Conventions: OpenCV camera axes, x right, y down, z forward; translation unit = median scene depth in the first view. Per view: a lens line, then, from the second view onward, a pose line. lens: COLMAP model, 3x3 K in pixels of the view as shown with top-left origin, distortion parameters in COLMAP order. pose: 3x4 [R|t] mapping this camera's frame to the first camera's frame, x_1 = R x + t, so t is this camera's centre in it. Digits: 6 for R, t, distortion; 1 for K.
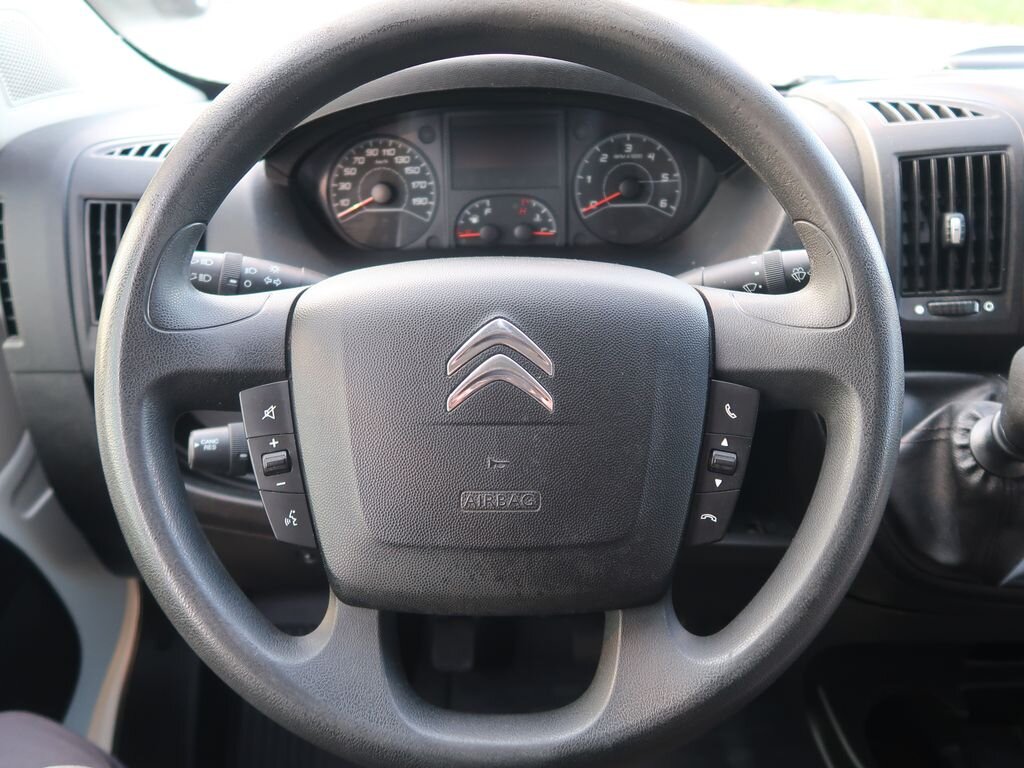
lens RADIAL K [[814.7, 0, 512.0], [0, 814.7, 384.0], [0, 0, 1]] dist [-0.008315, 0.007257]
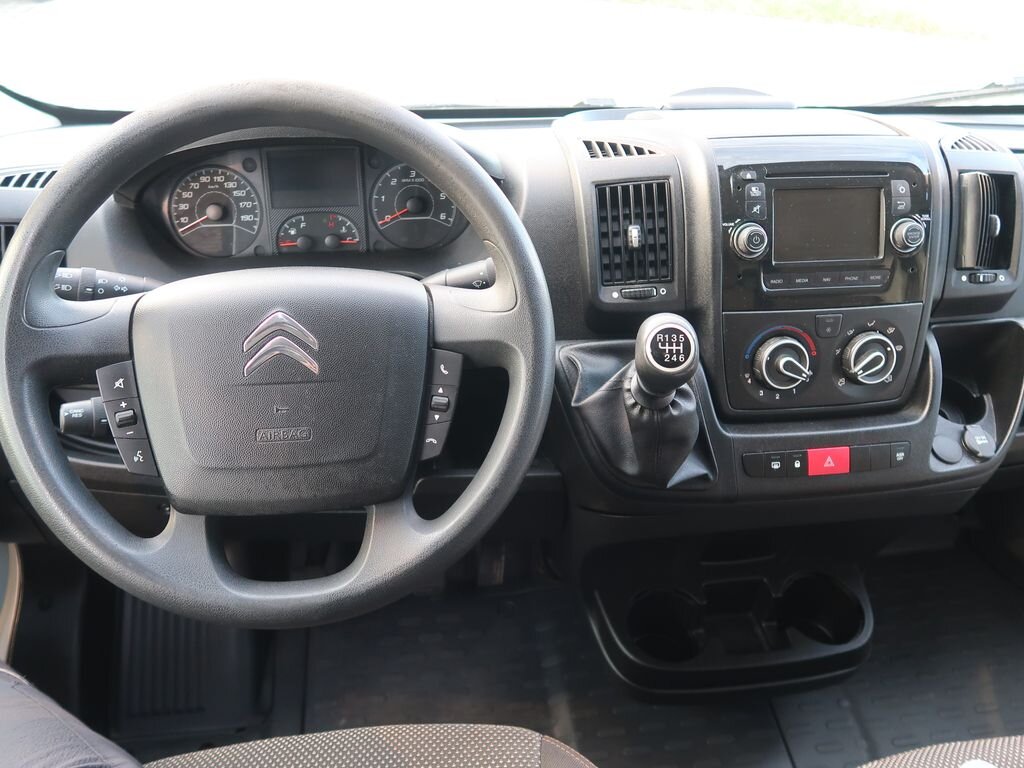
lens RADIAL K [[814.7, 0, 512.0], [0, 814.7, 384.0], [0, 0, 1]] dist [-0.008315, 0.007257]
pose [[0.990437, -0.042632, 0.131211, 0.162606], [0.040307, 0.998981, 0.020321, 0.029107], [-0.131943, -0.014838, 0.991146, -0.415036]]
